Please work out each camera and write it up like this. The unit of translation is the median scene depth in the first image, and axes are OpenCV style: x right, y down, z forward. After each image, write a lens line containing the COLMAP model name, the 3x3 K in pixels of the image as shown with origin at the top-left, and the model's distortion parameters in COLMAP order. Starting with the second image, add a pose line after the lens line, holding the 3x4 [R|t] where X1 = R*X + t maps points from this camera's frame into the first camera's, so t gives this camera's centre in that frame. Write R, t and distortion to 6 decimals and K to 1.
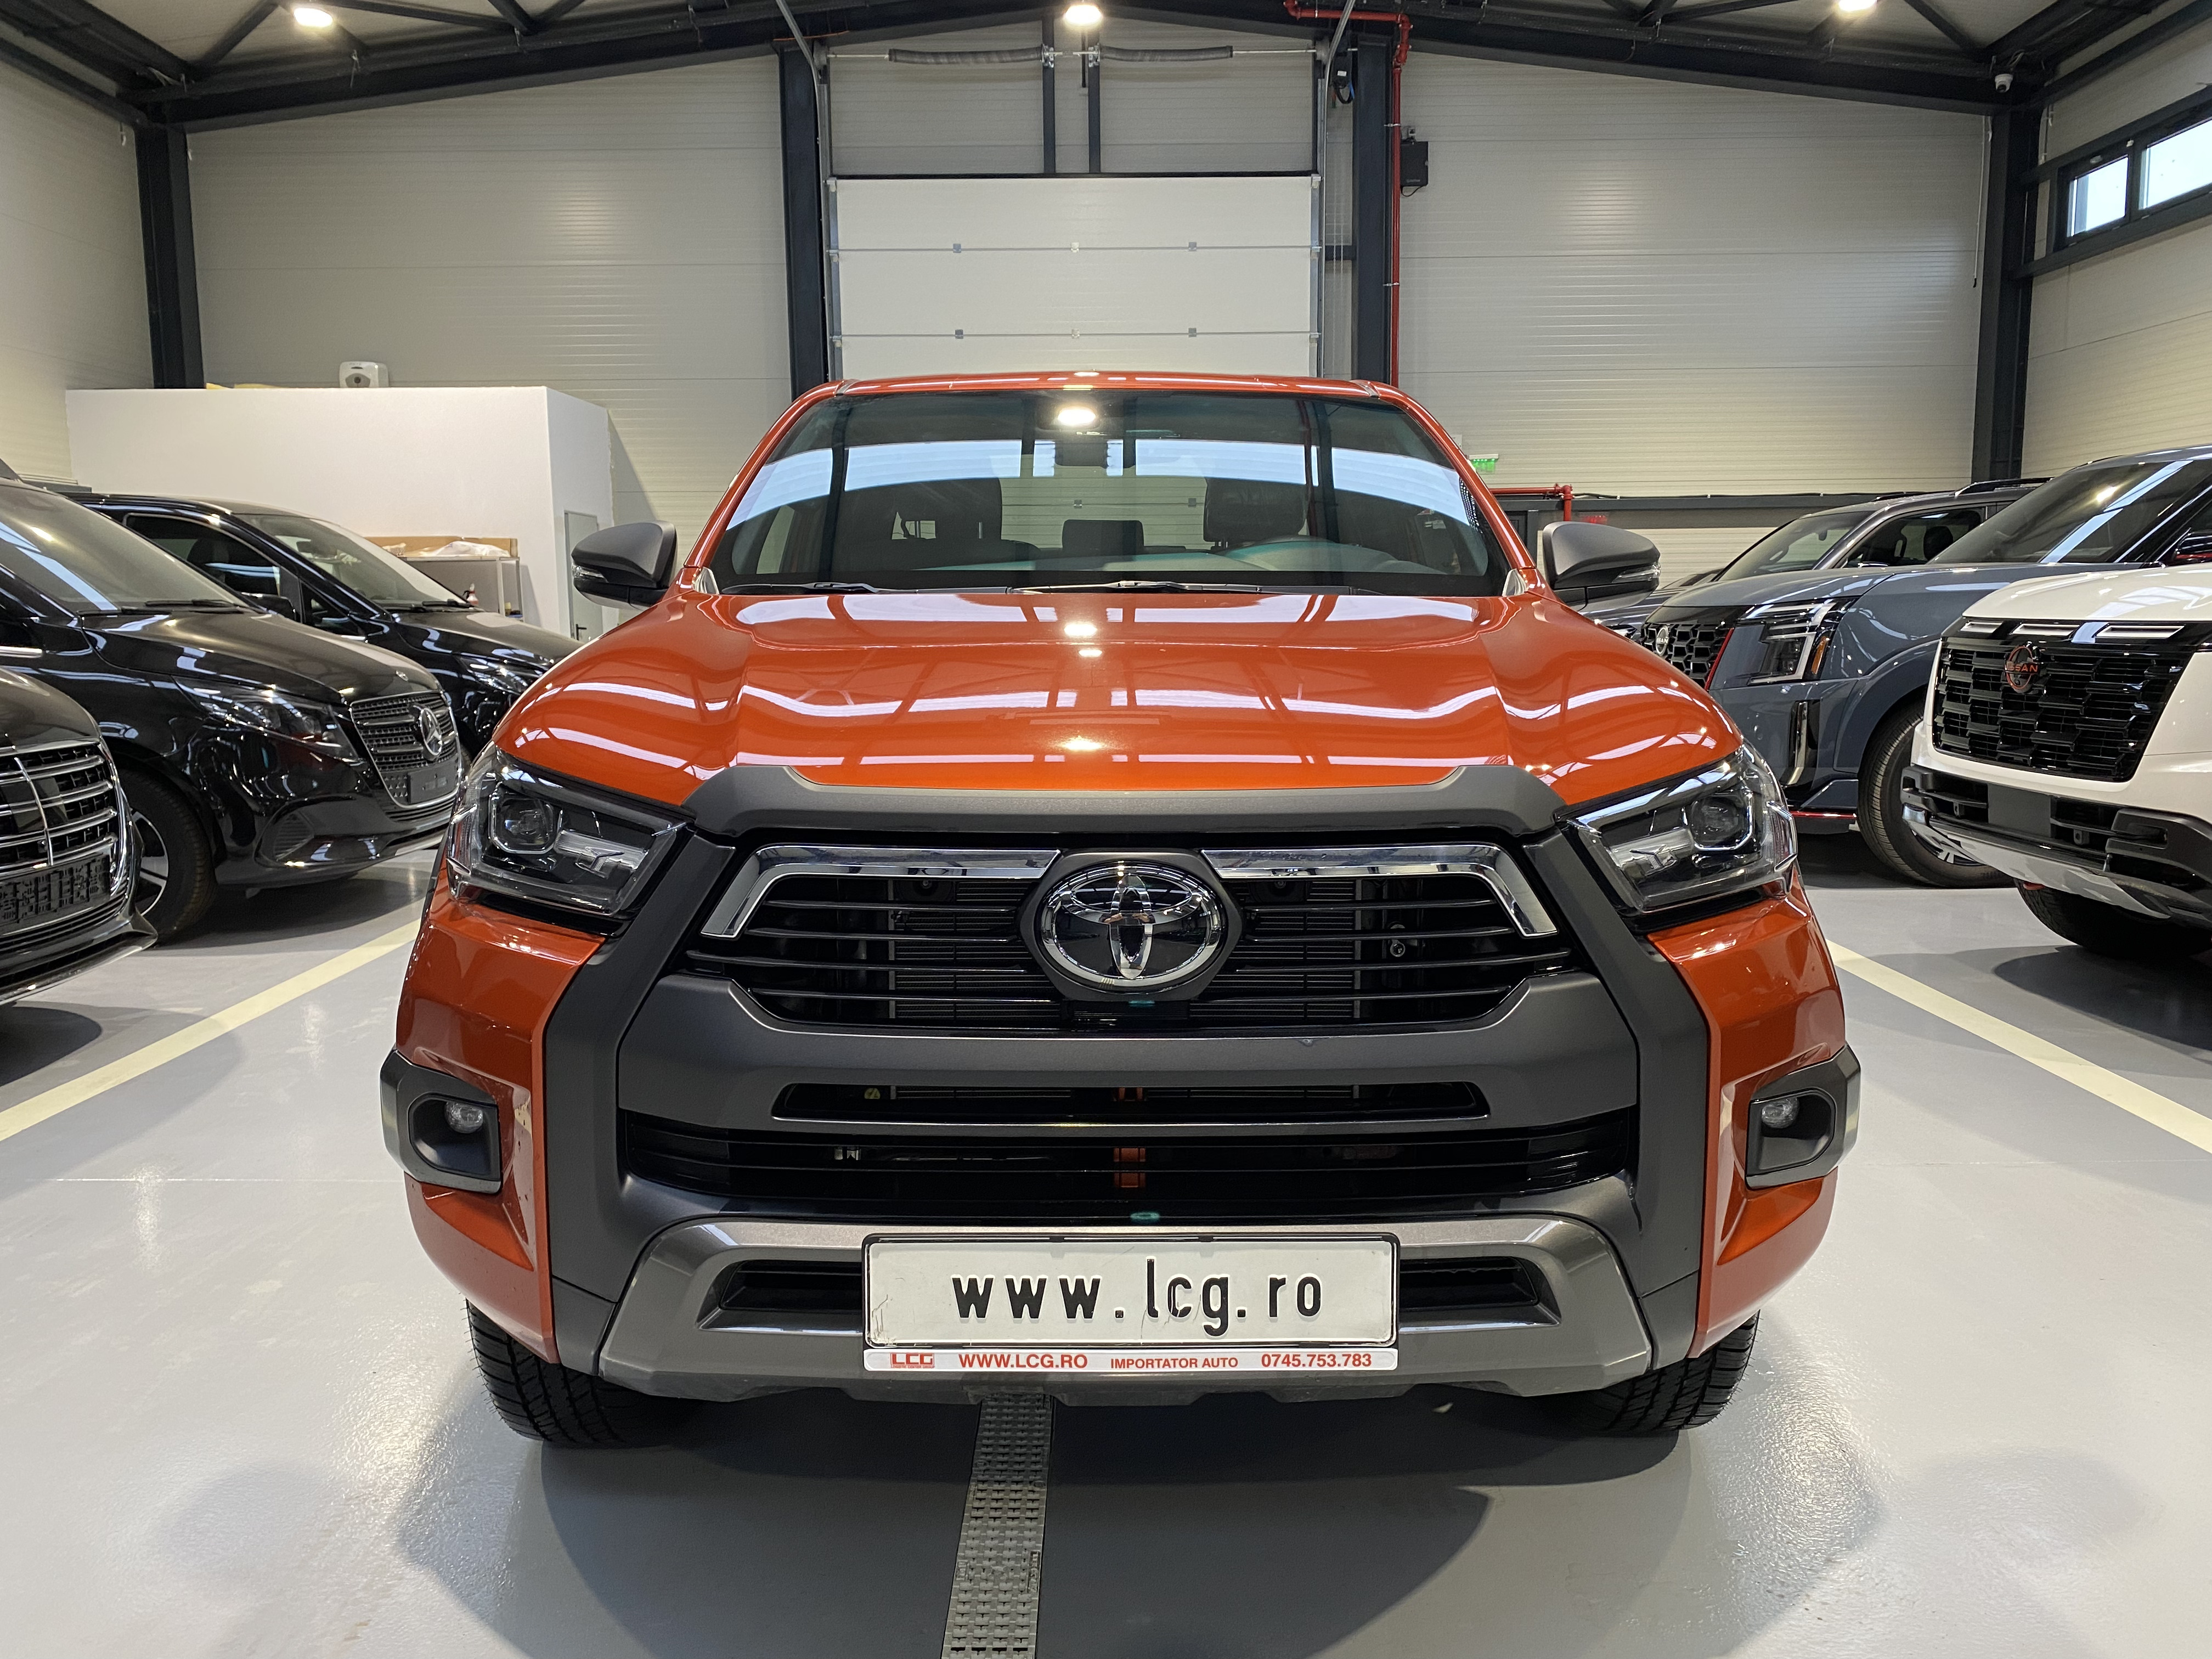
lens RADIAL K [[1715.0, 0, 1153.8], [0, 1715.0, 825.1], [0, 0, 1]] dist [0.004204, 0.001427]
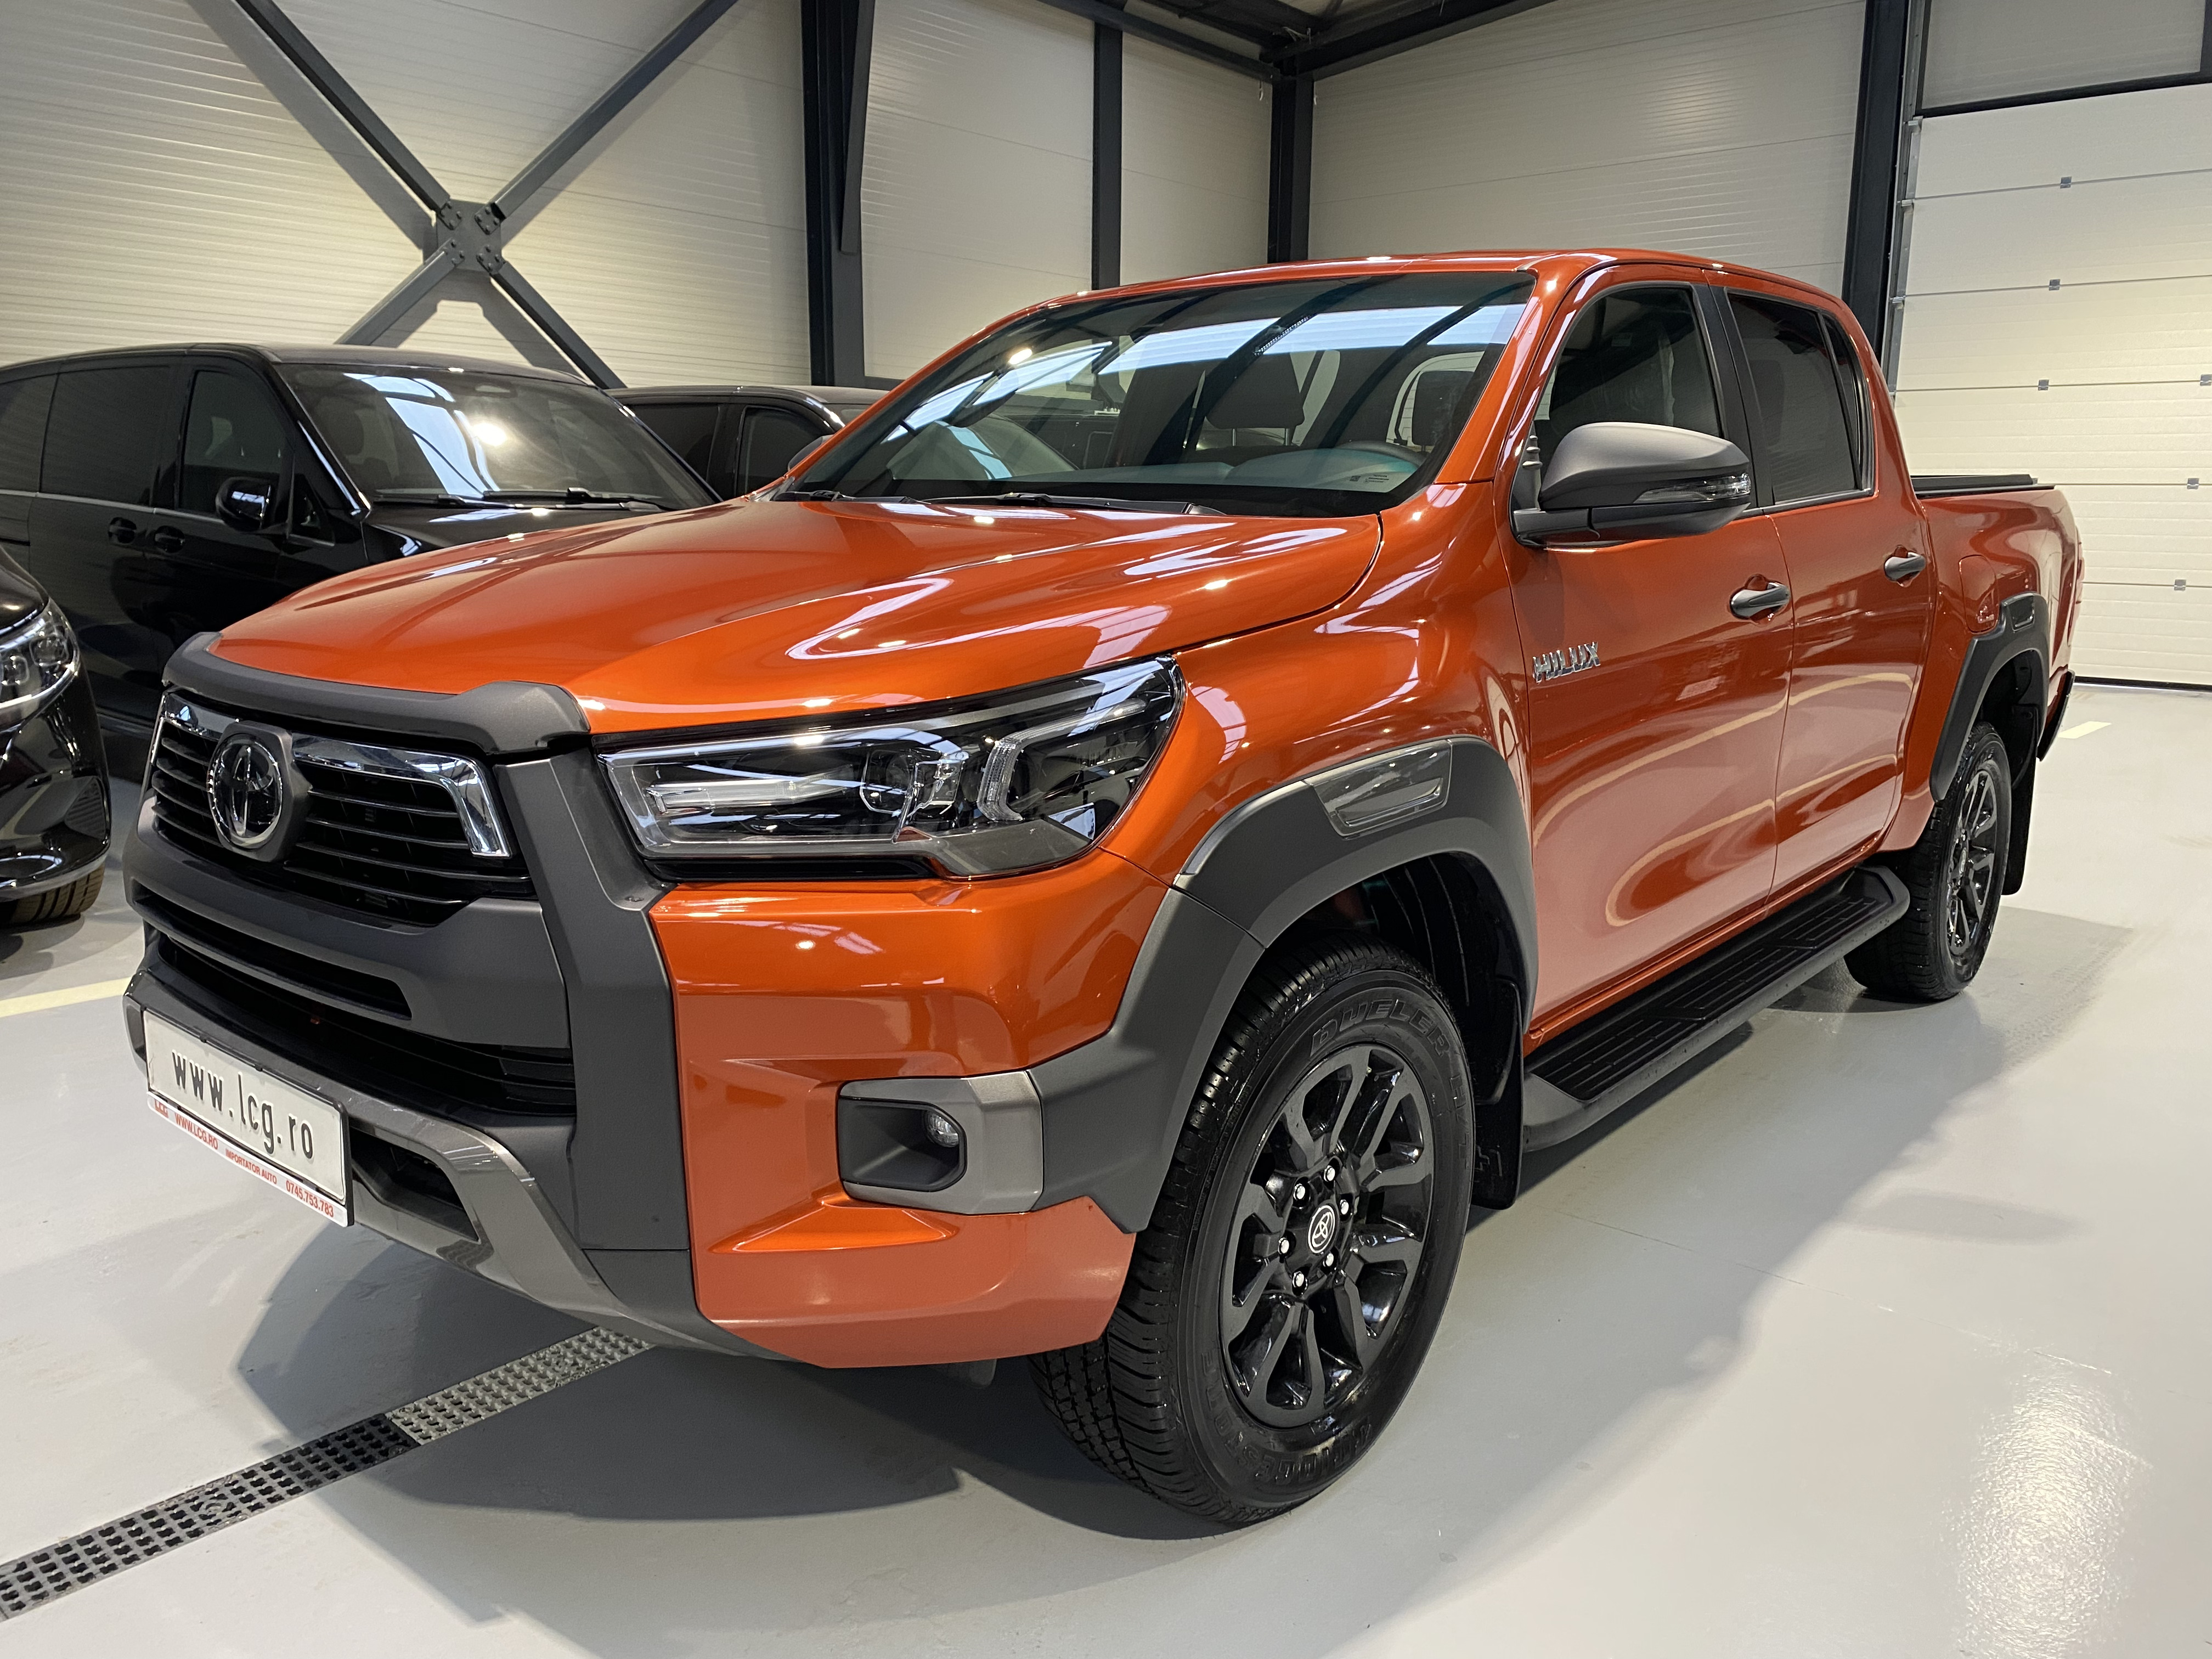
lens RADIAL K [[1693.1, 0, 1056.8], [0, 1693.1, 834.8], [0, 0, 1]] dist [0.013658, -0.015295]
pose [[0.749991, 0.148029, -0.644672, 1.073310], [-0.108356, 0.988965, 0.101027, -0.080425], [0.652513, -0.005915, 0.757754, 0.460749]]
